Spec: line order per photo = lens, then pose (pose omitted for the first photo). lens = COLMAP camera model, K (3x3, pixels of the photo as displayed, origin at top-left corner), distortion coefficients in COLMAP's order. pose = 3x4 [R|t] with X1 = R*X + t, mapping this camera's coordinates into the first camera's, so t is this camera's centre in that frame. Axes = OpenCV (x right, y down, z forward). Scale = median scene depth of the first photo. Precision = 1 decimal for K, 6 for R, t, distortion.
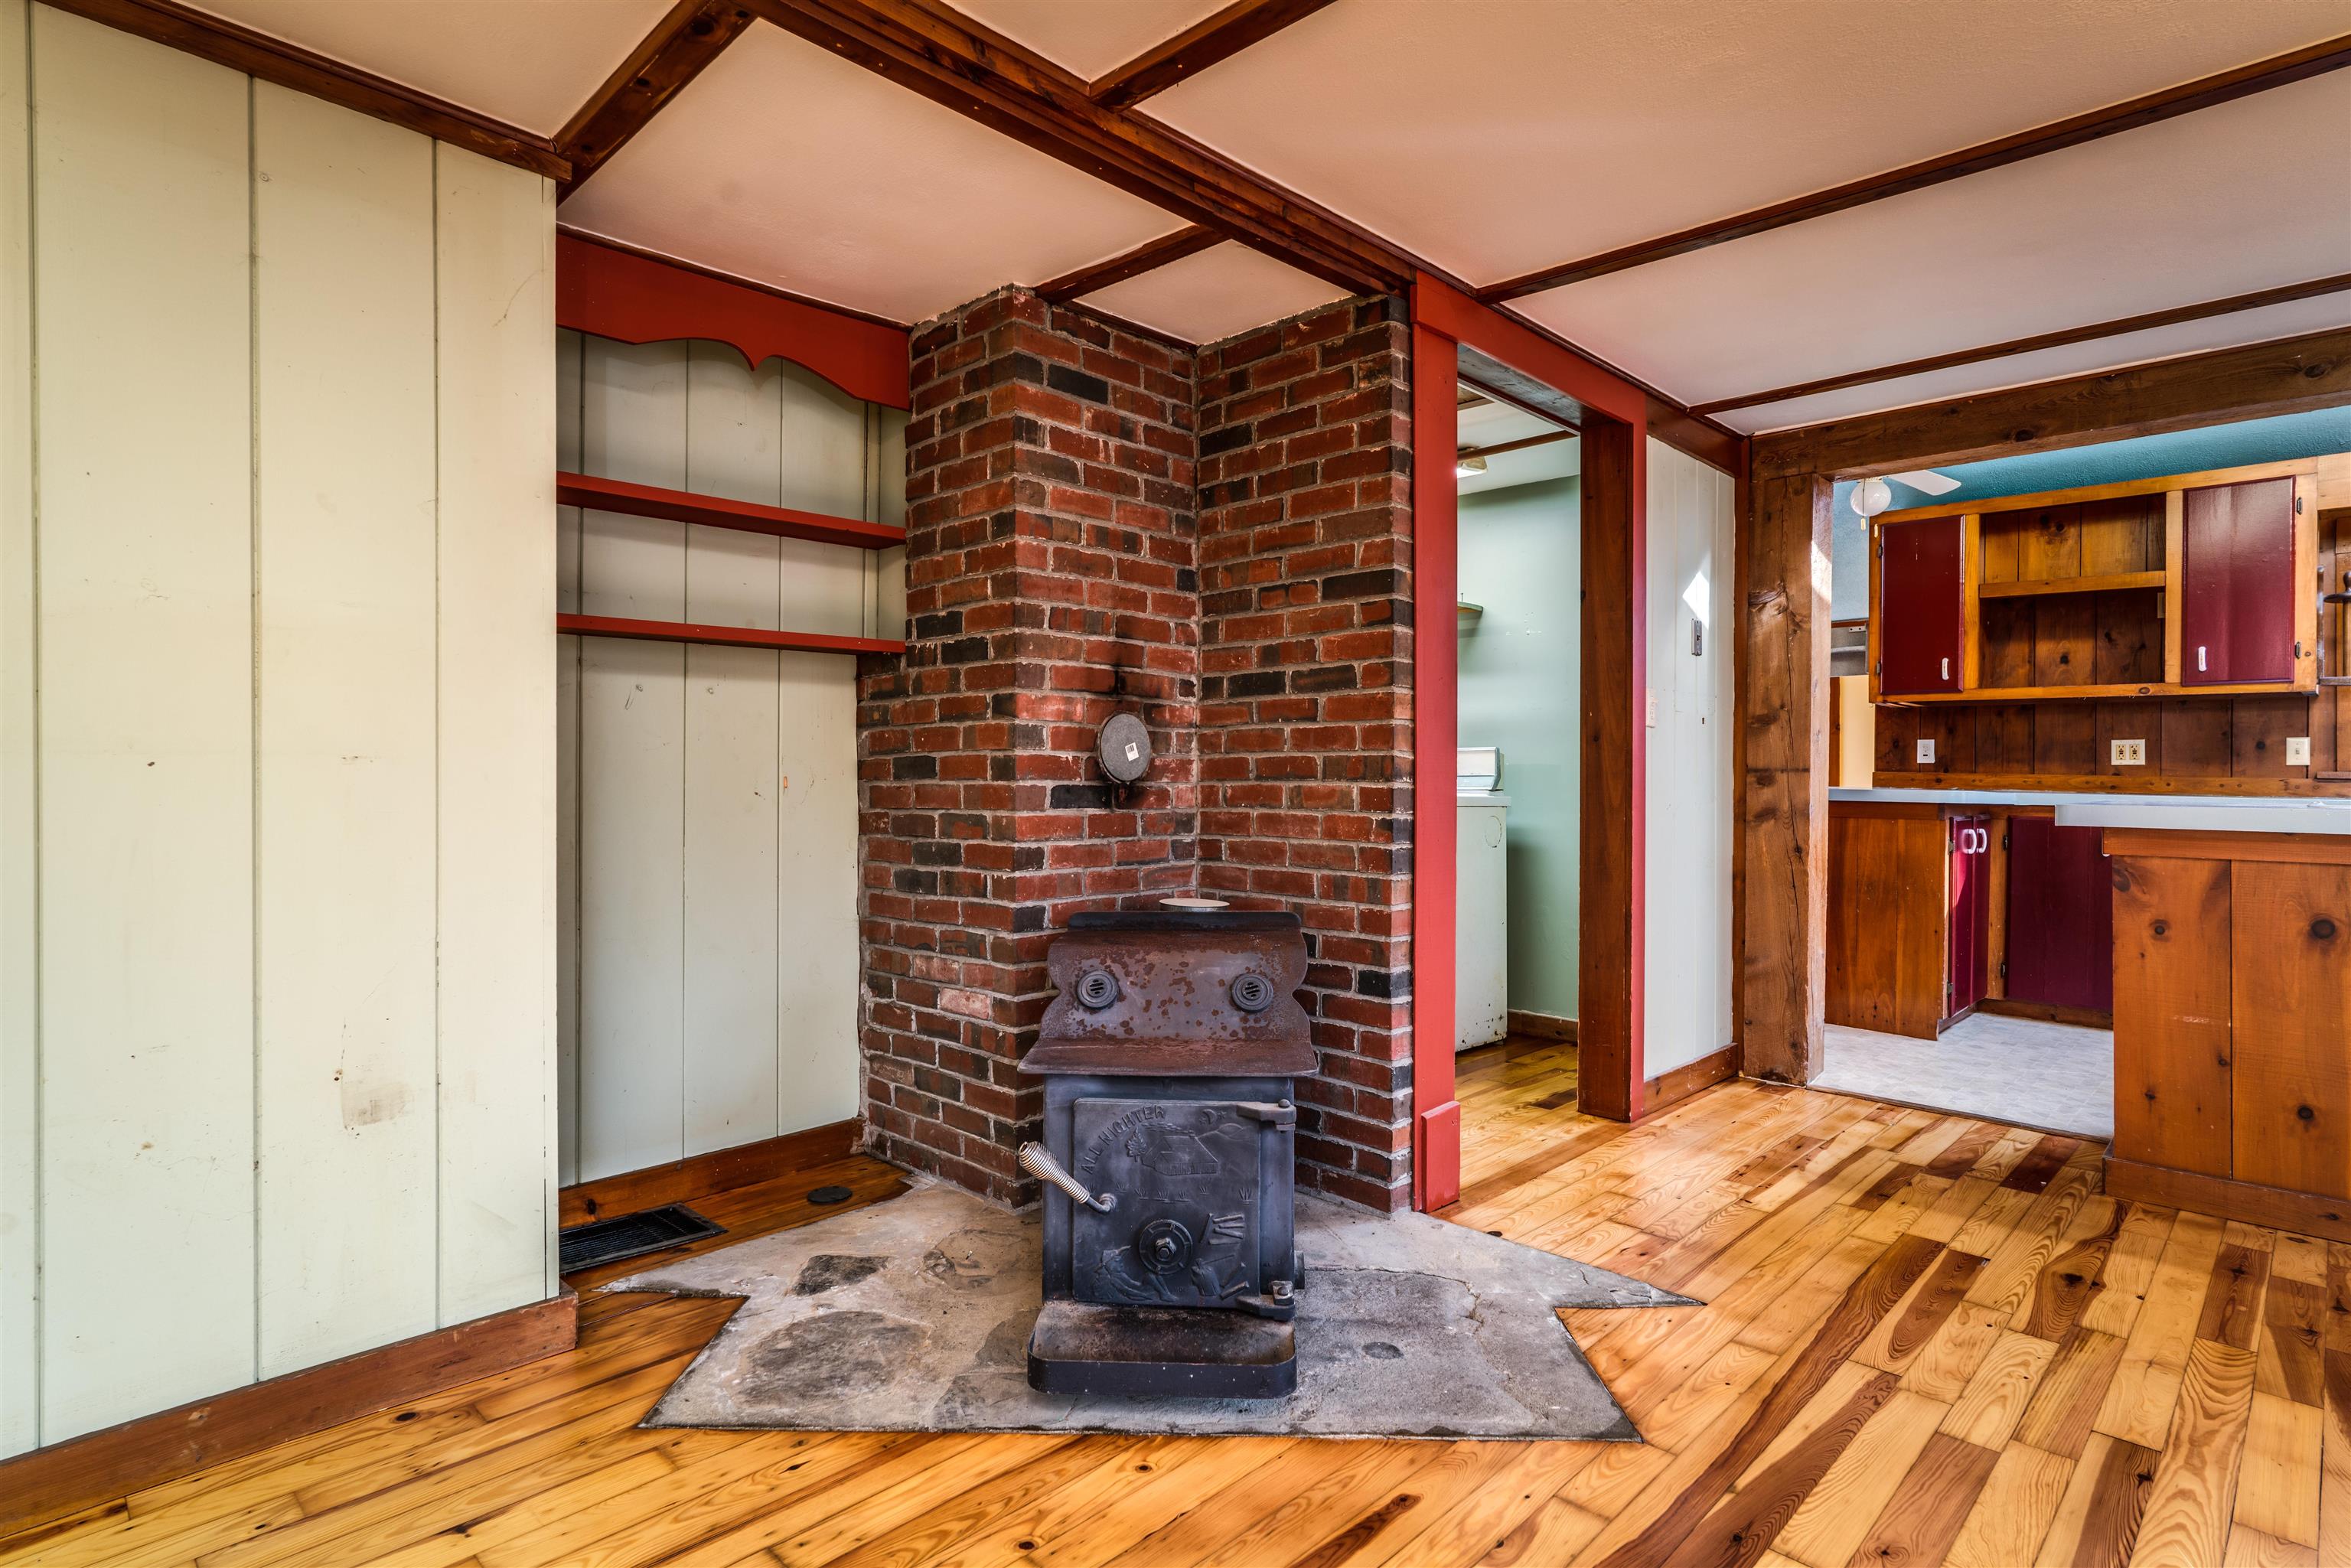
lens RADIAL K [[1224.4, 0, 1133.2], [0, 1224.4, 779.3], [0, 0, 1]] dist [-0.008984, 0.007336]
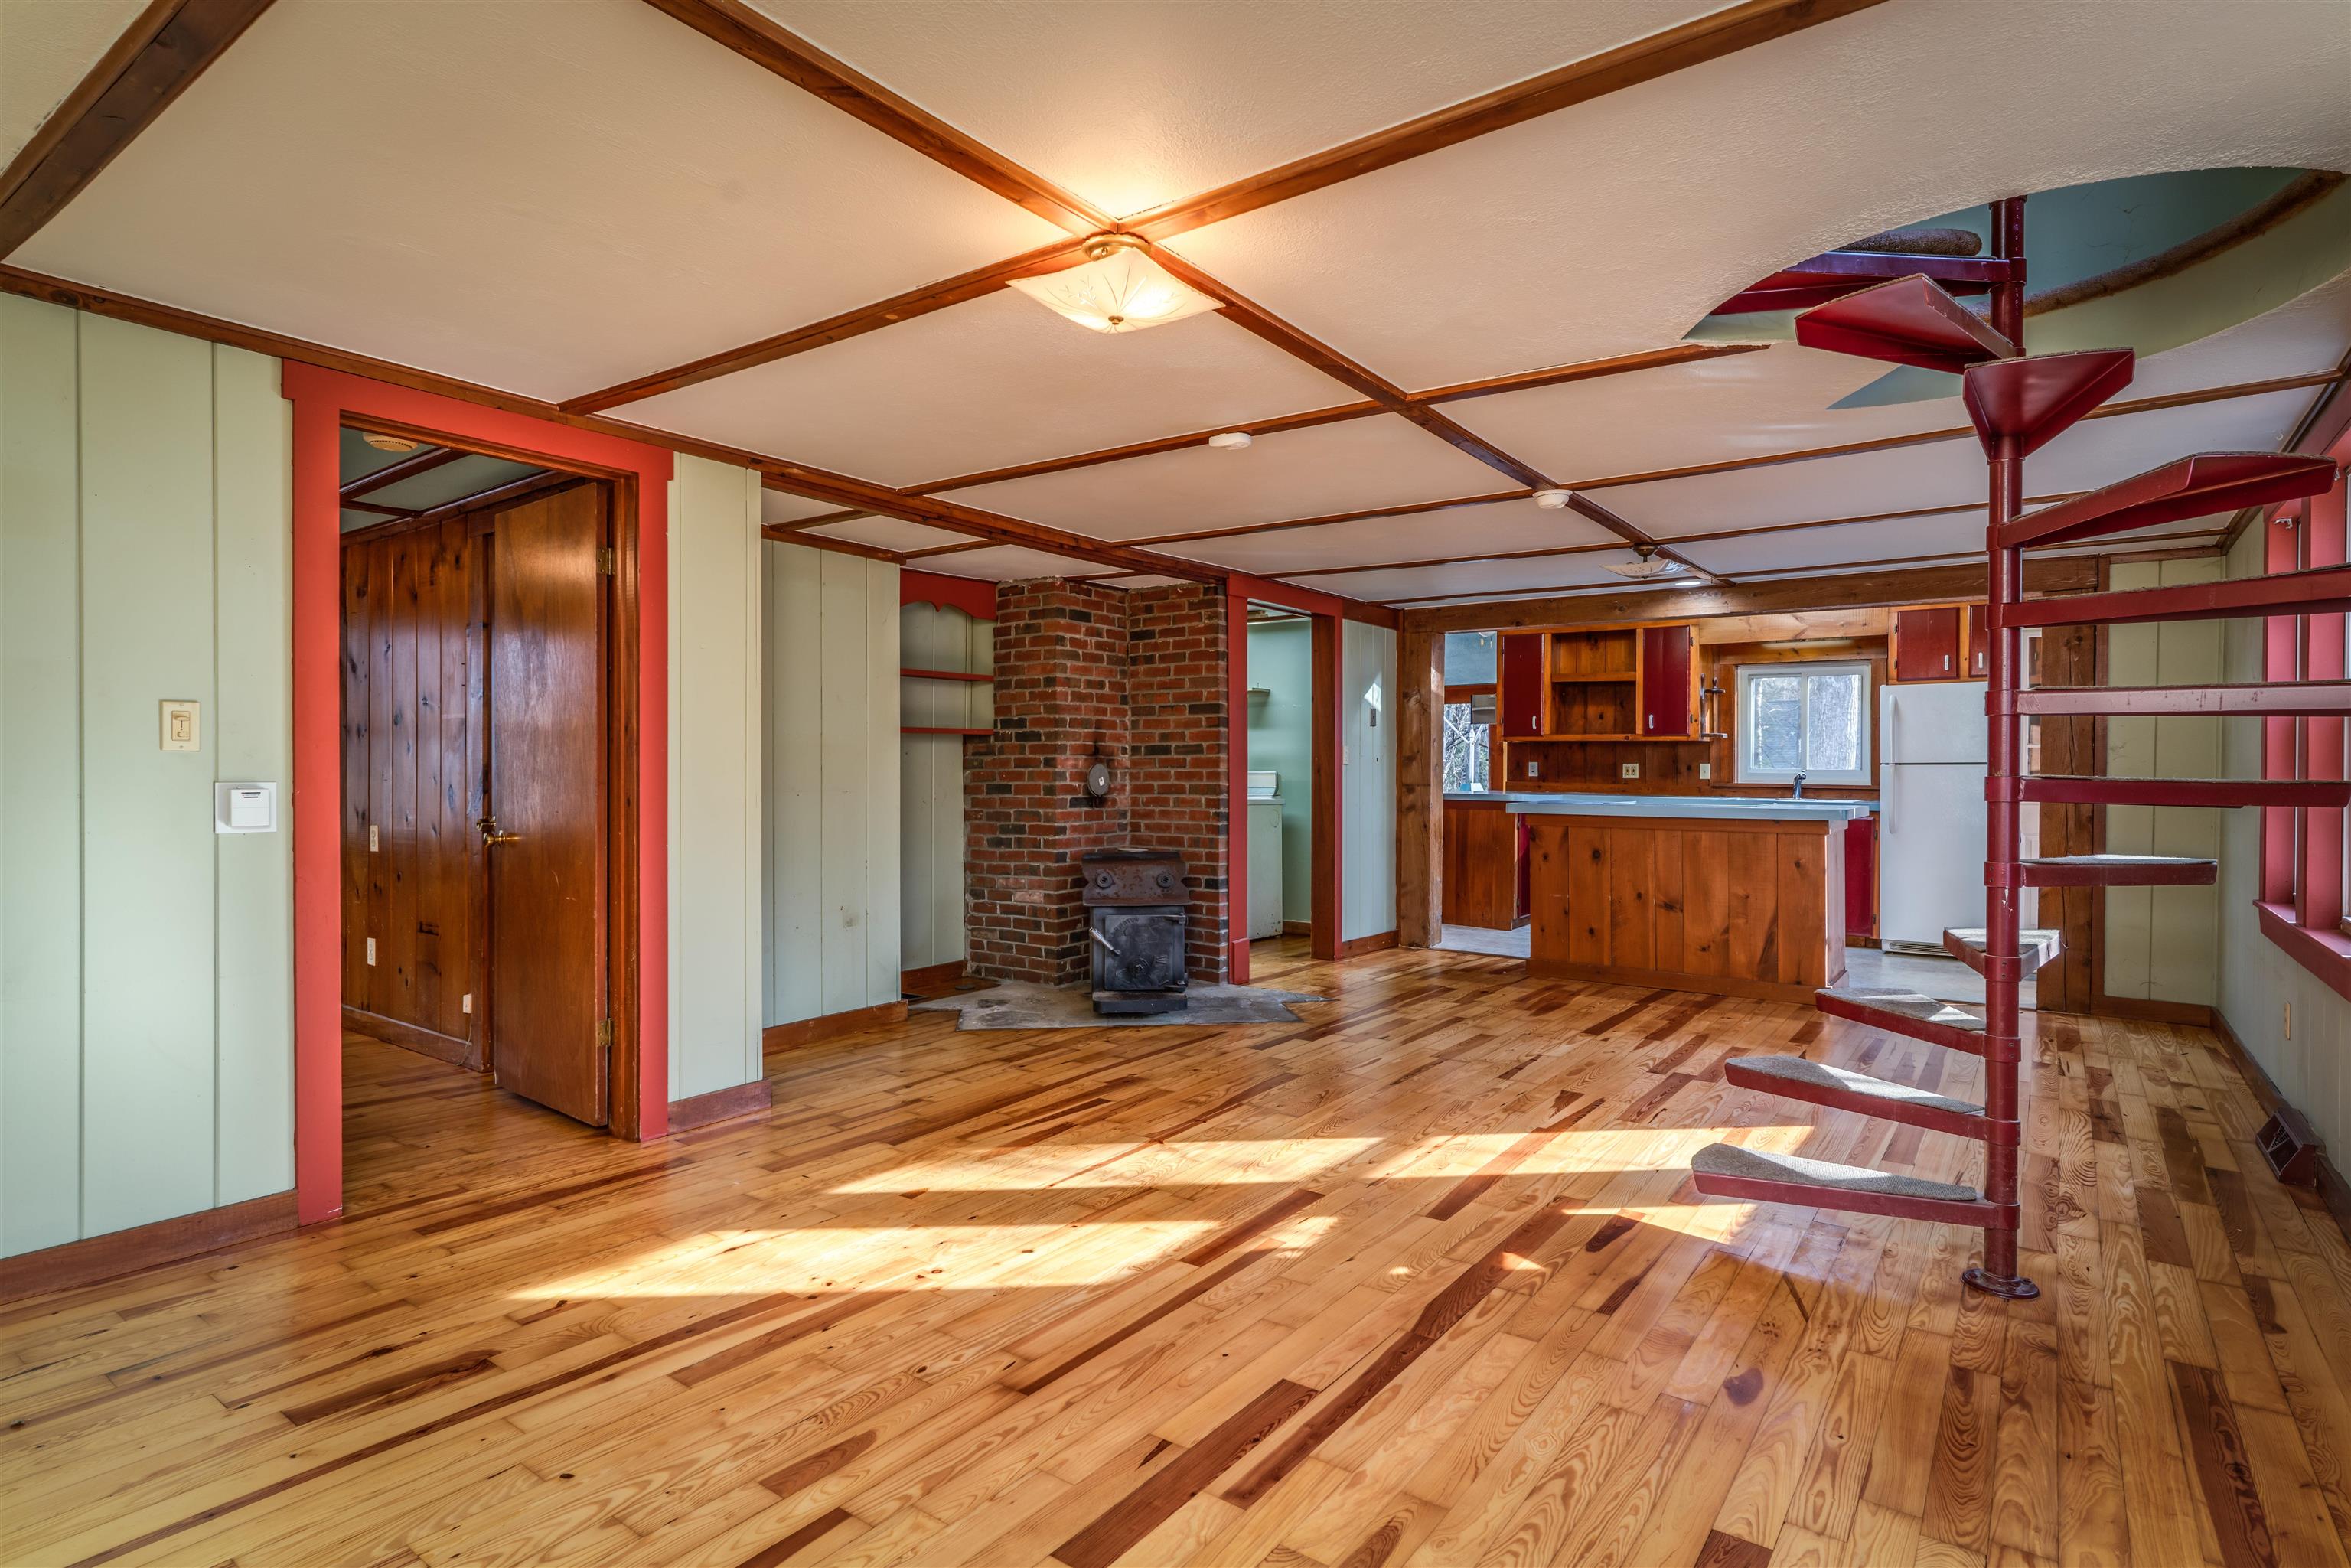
lens RADIAL K [[1223.2, 0, 1171.5], [0, 1223.2, 764.3], [0, 0, 1]] dist [-0.002051, 0.001695]
pose [[0.985696, -0.000411, 0.168532, -0.237522], [0.001843, 0.999964, -0.008342, -0.033637], [-0.168522, 0.008533, 0.985661, -1.124985]]
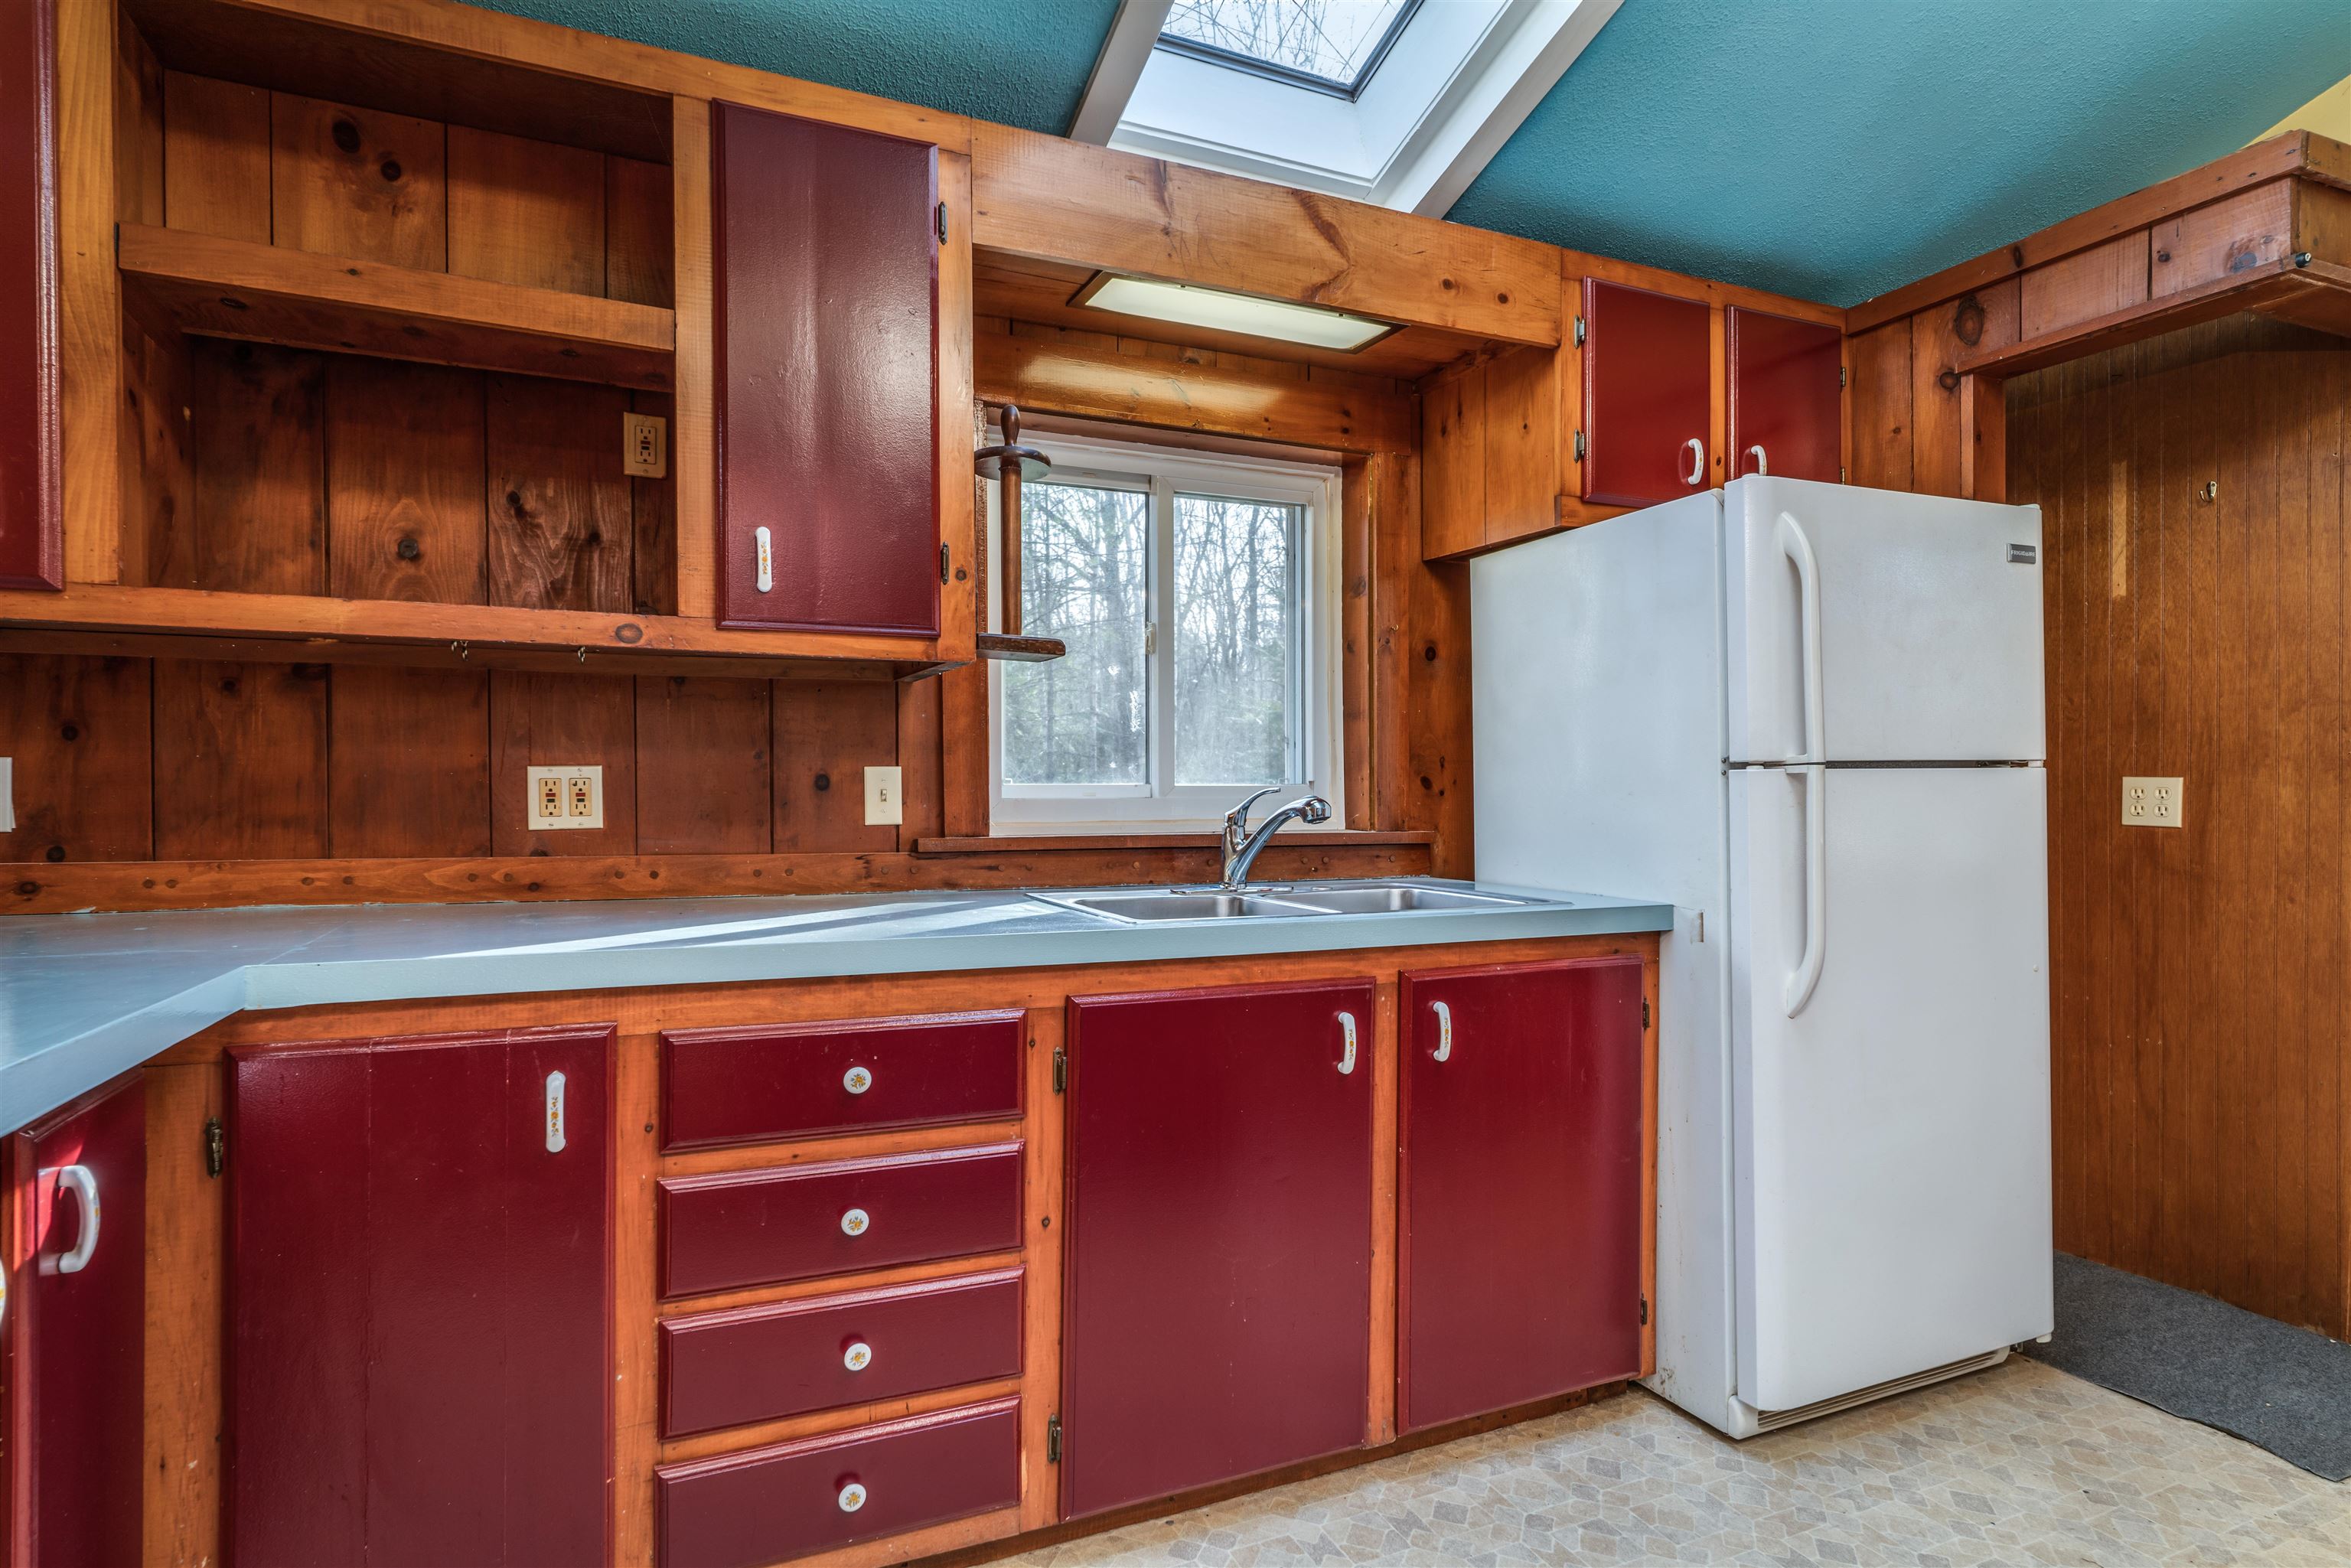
lens RADIAL K [[1218.9, 0, 1254.2], [0, 1218.9, 790.3], [0, 0, 1]] dist [-0.004877, 0.007360]
pose [[0.302985, -0.011706, 0.952923, 0.911924], [0.010838, 0.999902, 0.008837, -0.046732], [-0.952934, 0.007650, 0.303083, 1.205786]]
